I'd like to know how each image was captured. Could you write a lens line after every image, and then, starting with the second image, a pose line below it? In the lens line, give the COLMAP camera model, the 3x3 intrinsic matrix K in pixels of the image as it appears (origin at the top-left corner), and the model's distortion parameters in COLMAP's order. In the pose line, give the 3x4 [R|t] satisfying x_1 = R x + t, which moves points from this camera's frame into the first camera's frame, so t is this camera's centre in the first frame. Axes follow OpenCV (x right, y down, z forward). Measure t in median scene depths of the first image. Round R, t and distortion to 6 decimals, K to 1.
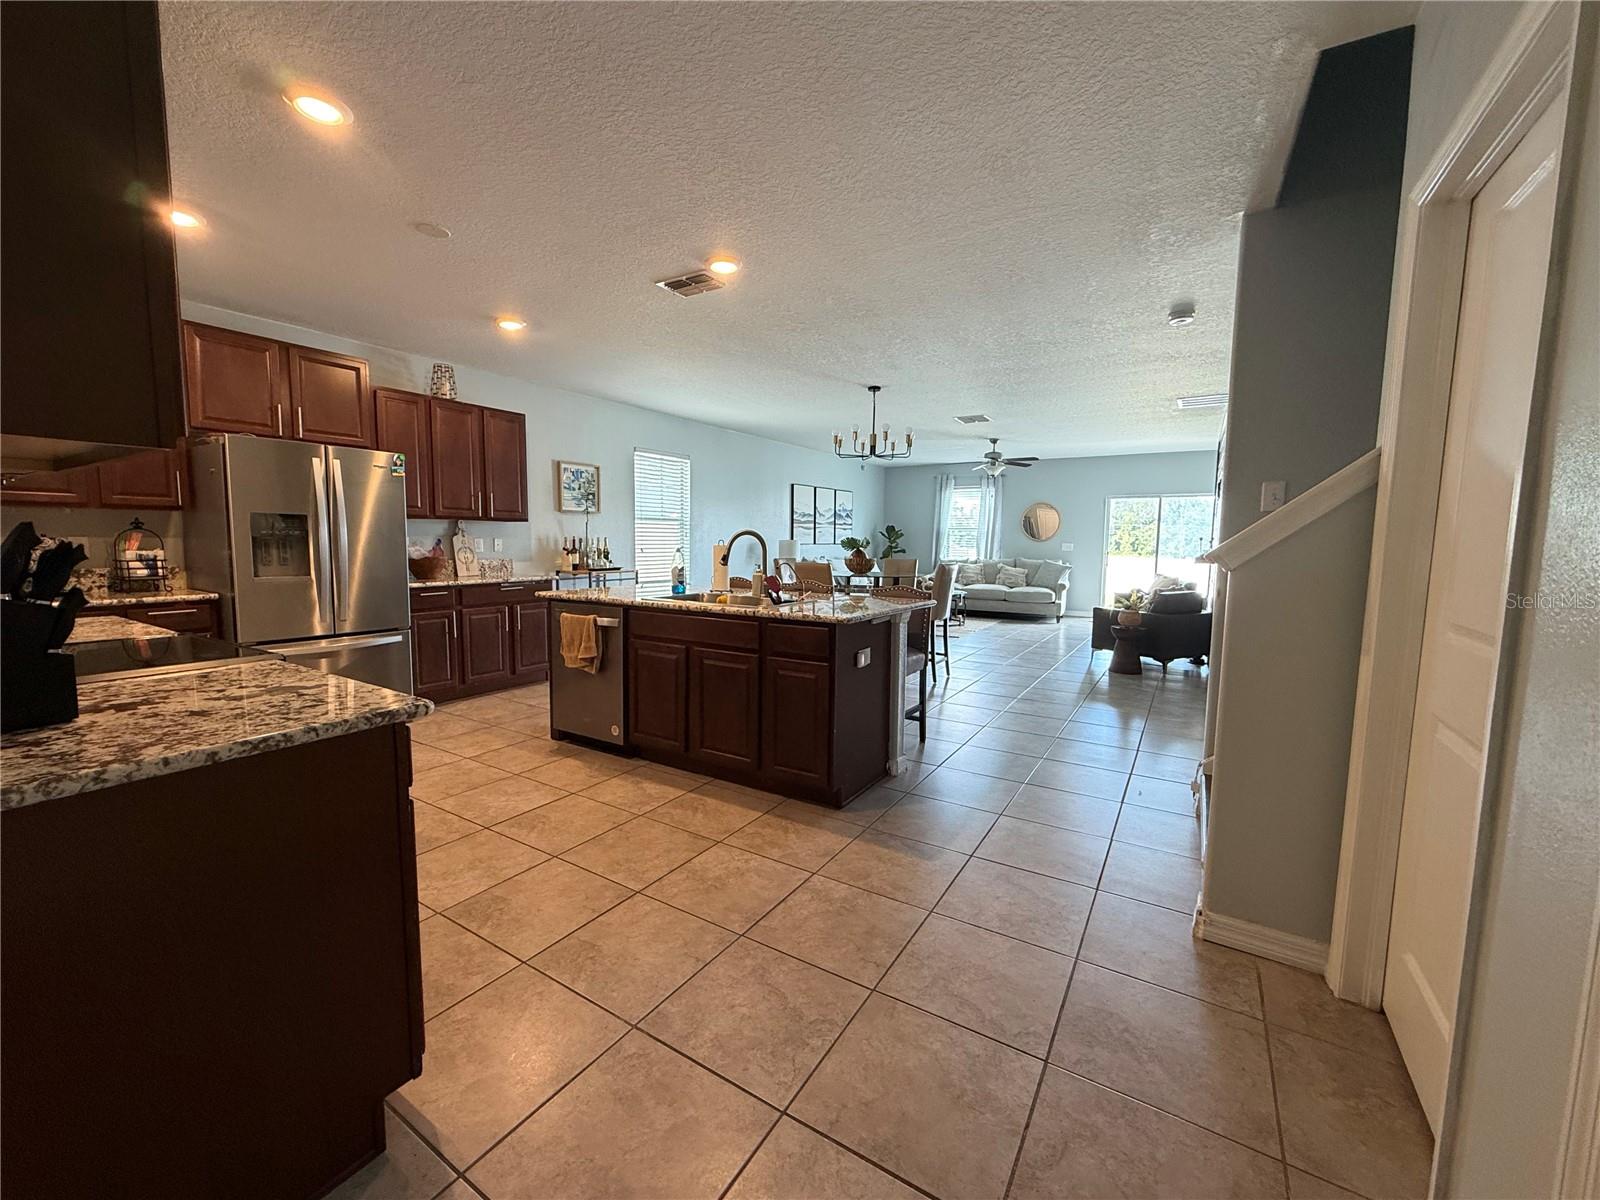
lens RADIAL K [[638.5, 0, 793.3], [0, 638.5, 598.9], [0, 0, 1]] dist [-0.000931, 0.000114]
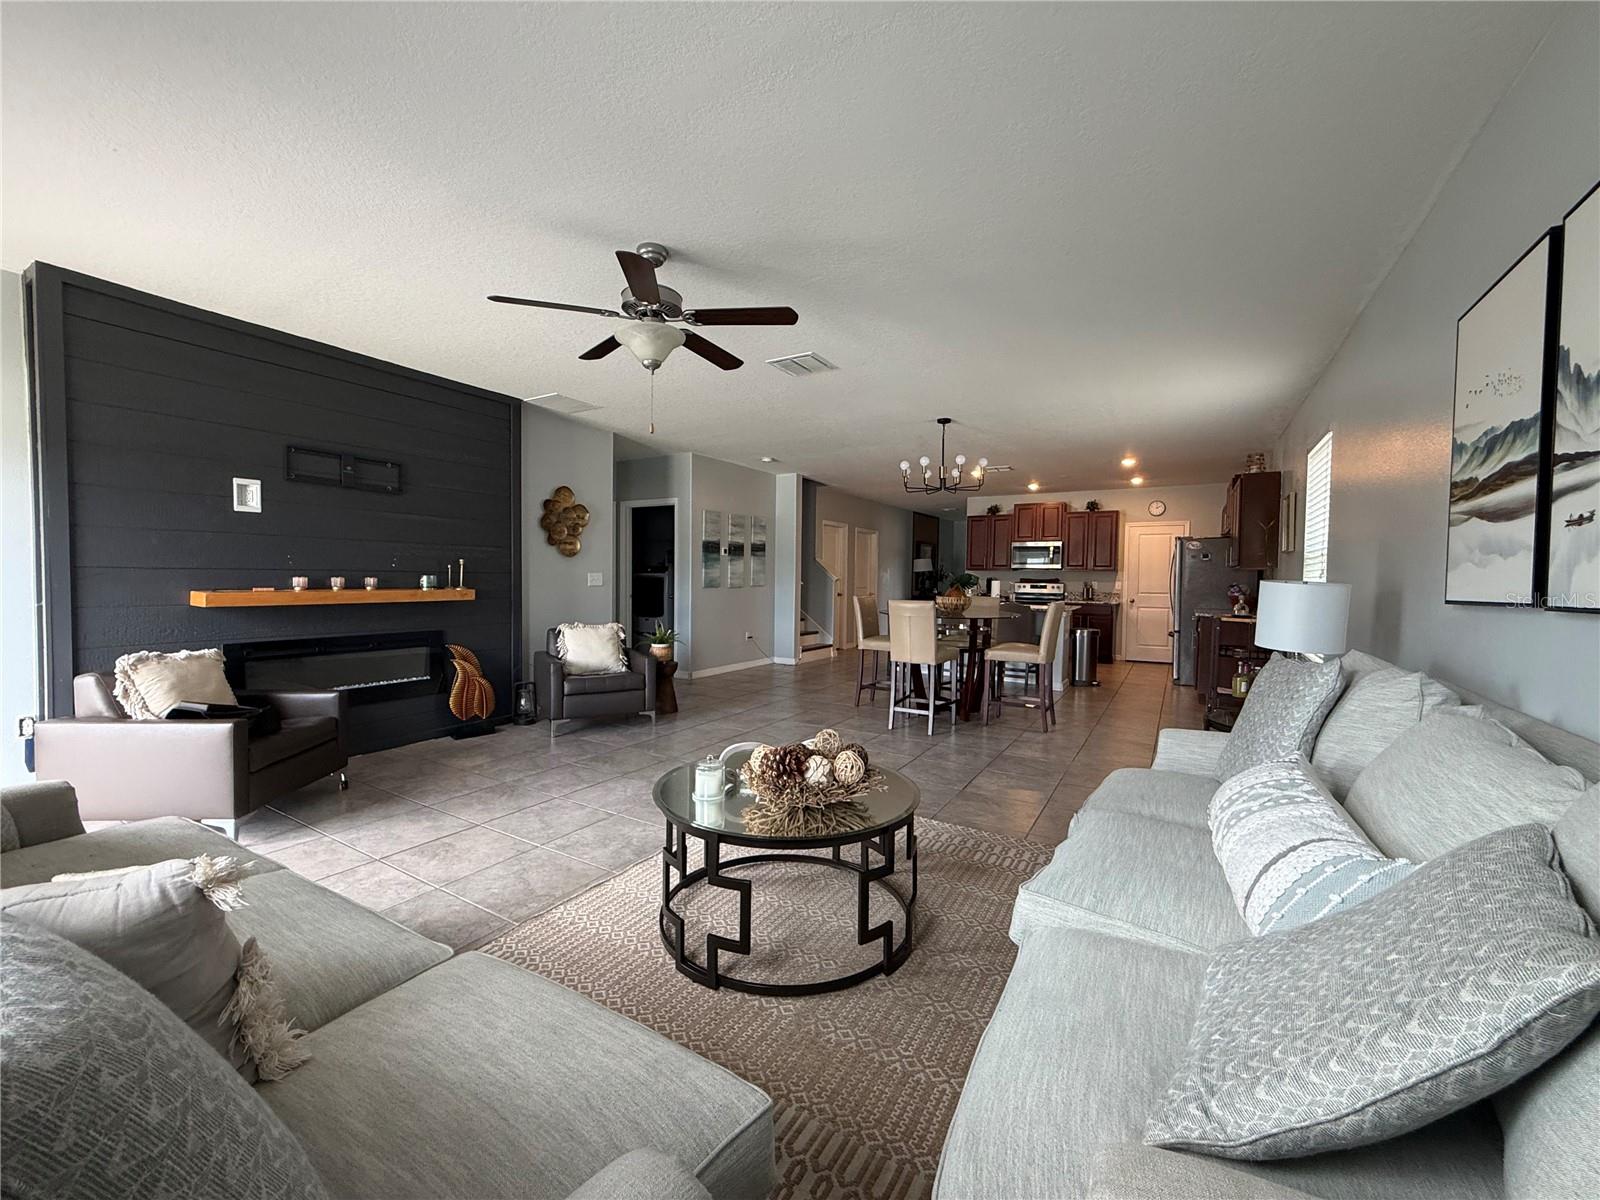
lens RADIAL K [[638.5, 0, 795.9], [0, 638.5, 598.9], [0, 0, 1]] dist [-0.000931, 0.000114]
pose [[-0.999494, -0.024309, -0.020503, 0.332730], [-0.026715, 0.991582, 0.126694, -0.161179], [0.017250, 0.127178, -0.991730, 1.809200]]
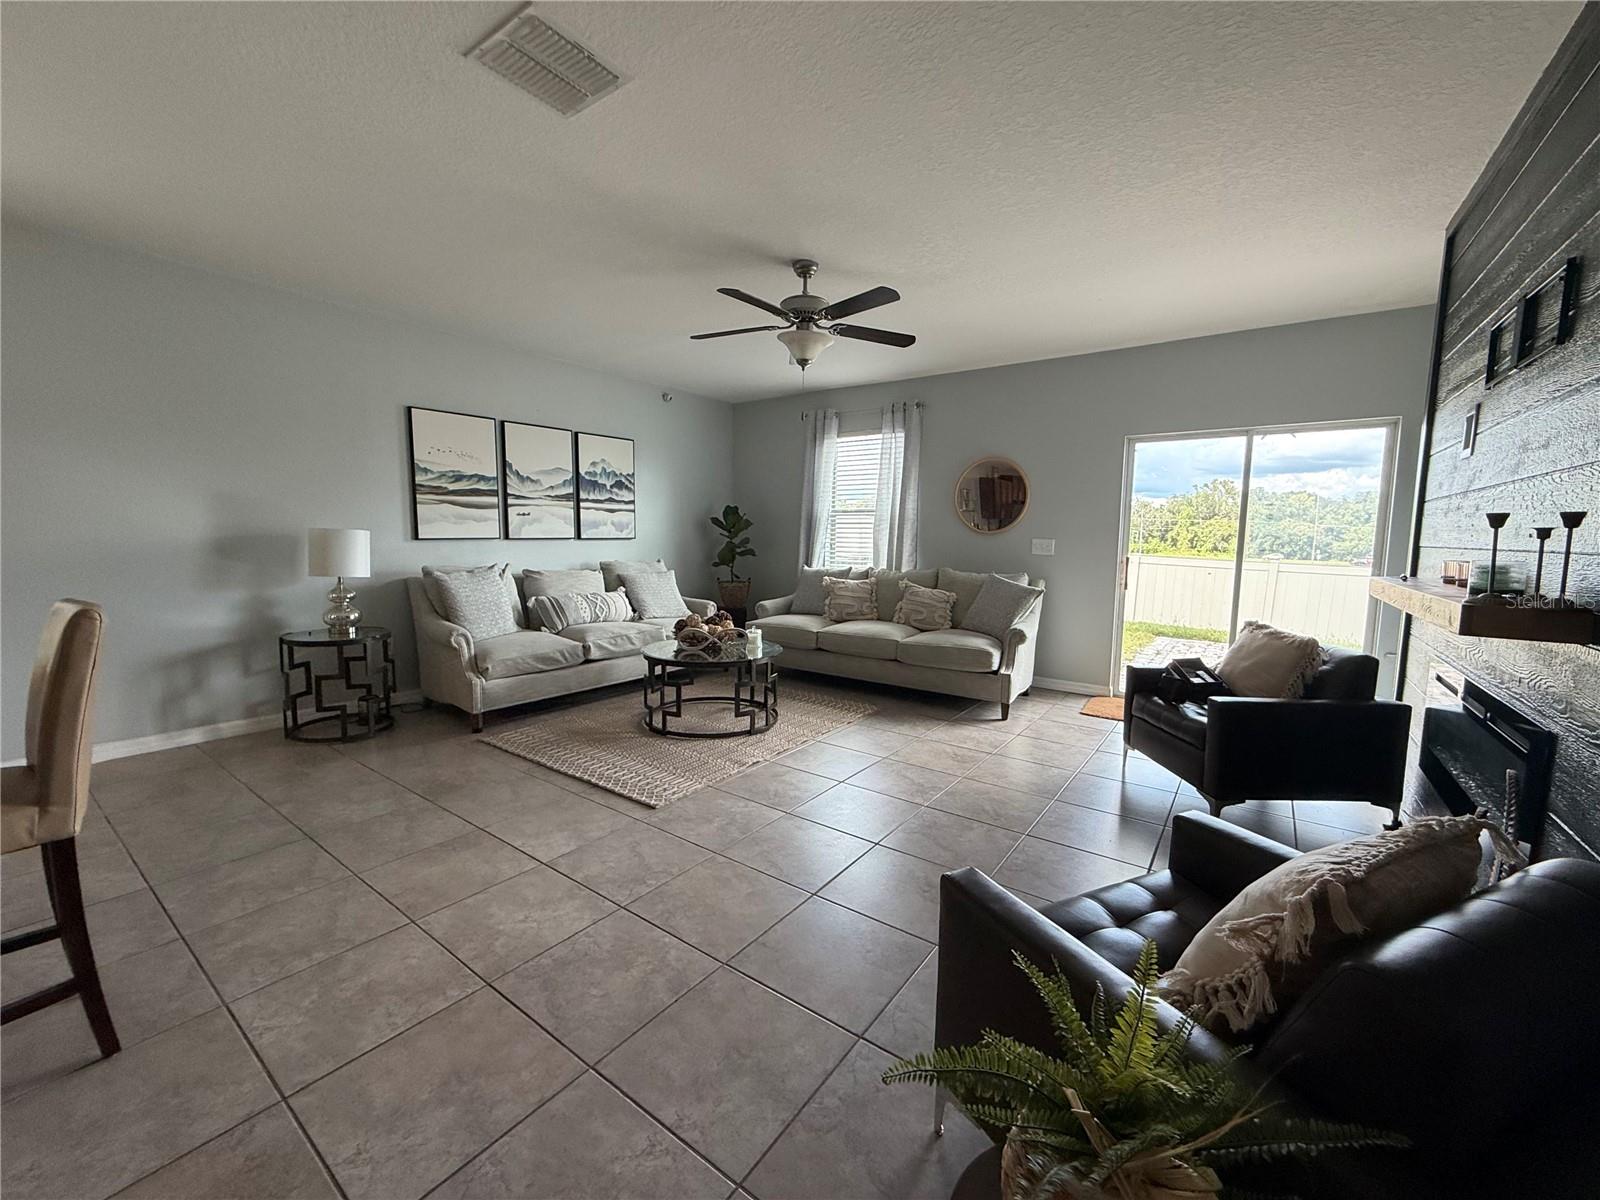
lens RADIAL K [[638.5, 0, 794.2], [0, 638.5, 597.3], [0, 0, 1]] dist [-0.000931, 0.000114]
pose [[0.997684, 0.009465, -0.067356, 0.453356], [-0.009137, 0.999945, 0.005180, -0.072292], [0.067401, -0.004553, 0.997716, 0.835368]]
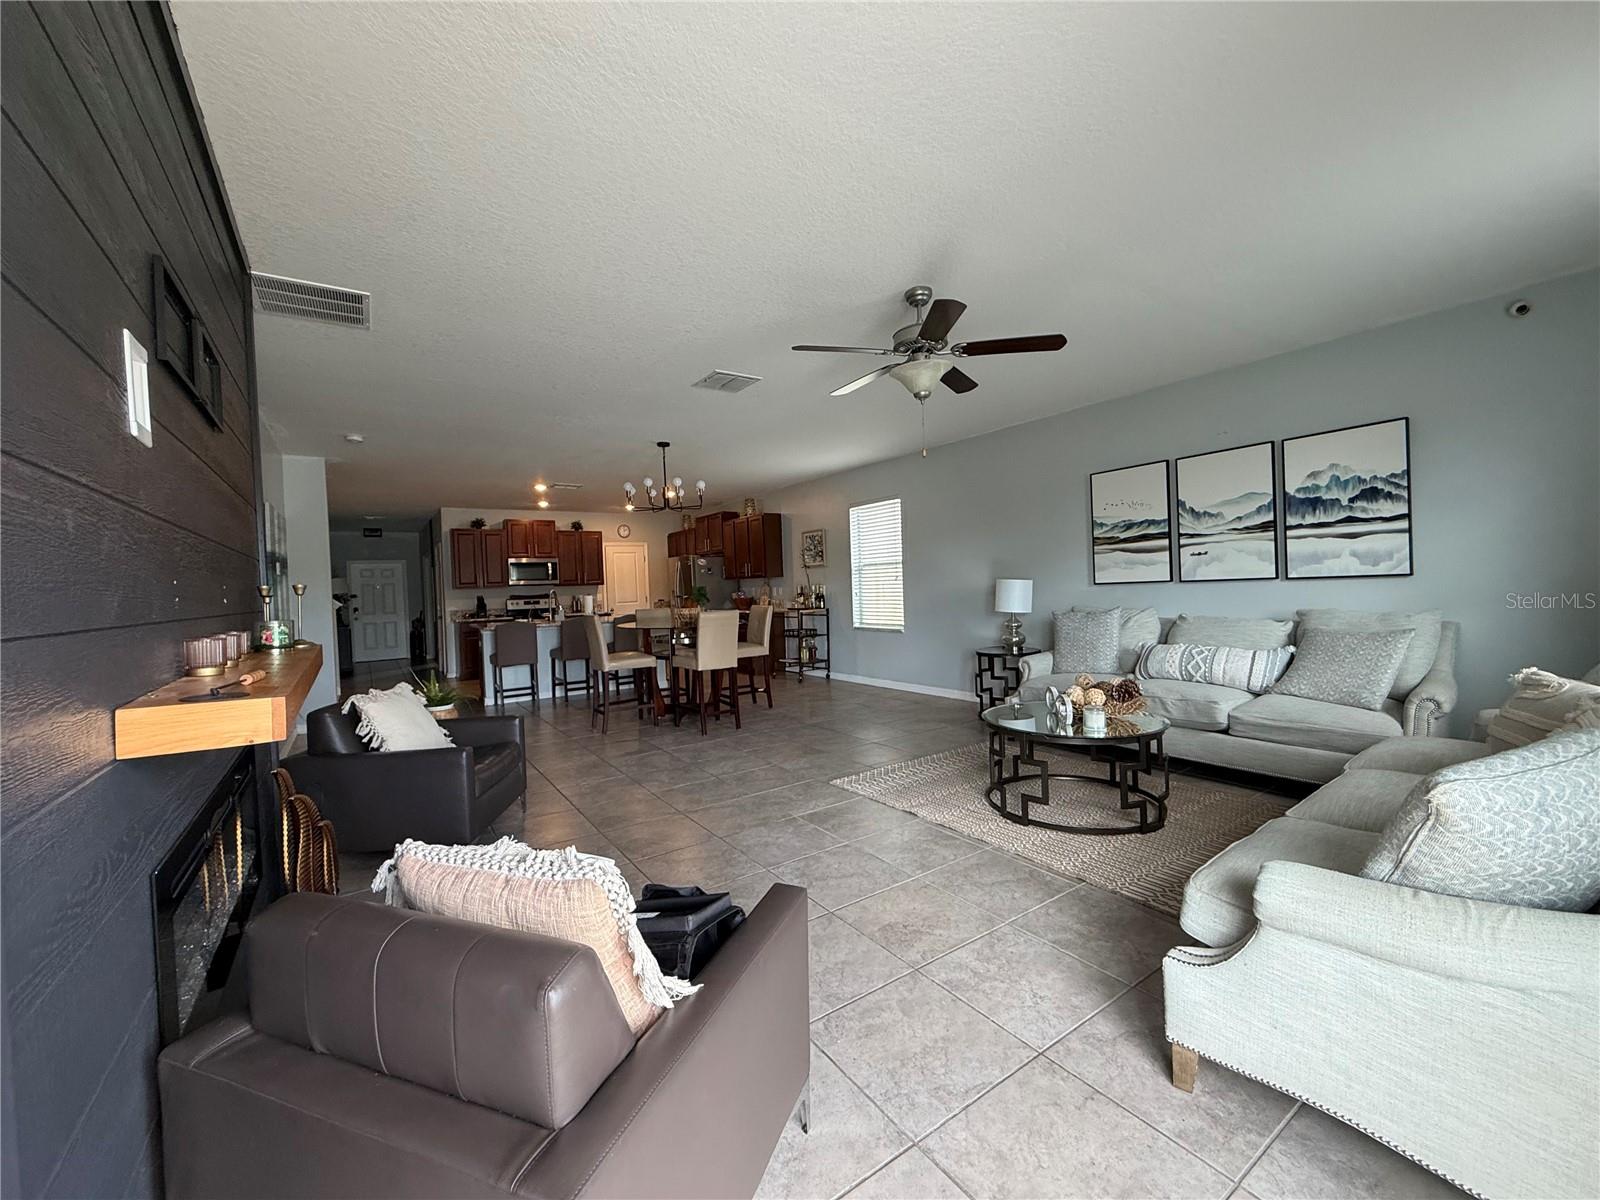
lens RADIAL K [[638.5, 0, 788.6], [0, 638.5, 598.2], [0, 0, 1]] dist [-0.000931, 0.000114]
pose [[-0.405027, 0.022534, -0.914027, 0.904764], [-0.053014, 0.997436, 0.048082, -0.128064], [0.912766, 0.067931, -0.402794, 1.470077]]
